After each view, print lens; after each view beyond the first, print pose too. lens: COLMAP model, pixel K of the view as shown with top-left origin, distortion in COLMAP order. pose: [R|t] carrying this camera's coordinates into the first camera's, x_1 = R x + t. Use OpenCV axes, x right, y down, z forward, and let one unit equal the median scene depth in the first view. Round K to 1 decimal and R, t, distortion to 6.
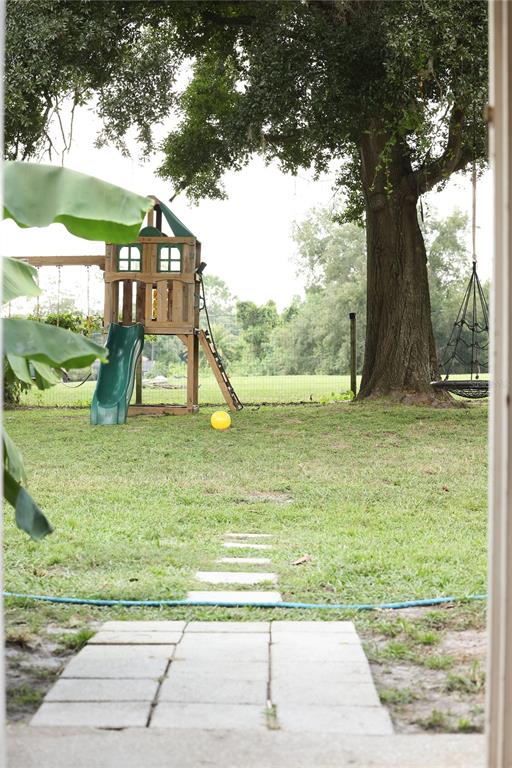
lens RADIAL K [[2416.6, 0, 256.0], [0, 2416.6, 384.0], [0, 0, 1]] dist [0.115751, -2.511768]
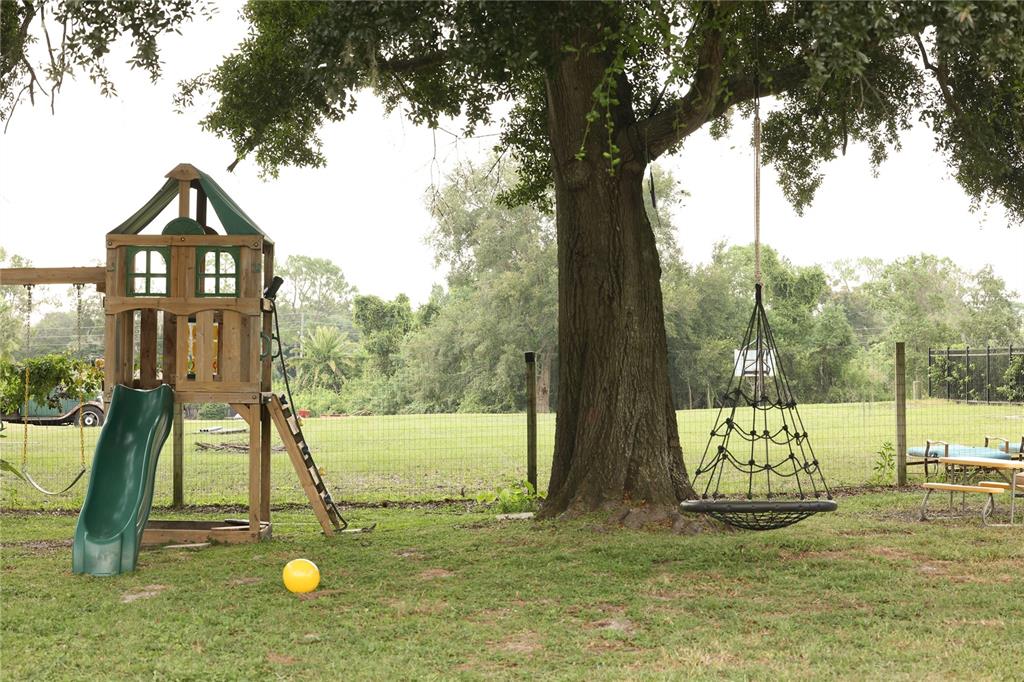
lens RADIAL K [[3222.1, 0, 512.0], [0, 3222.1, 341.0], [0, 0, 1]] dist [0.115751, -2.511768]
pose [[0.999187, -0.005898, 0.039890, 0.003435], [0.006633, 0.999810, -0.018318, -0.019481], [-0.039774, 0.018568, 0.999036, 0.211248]]
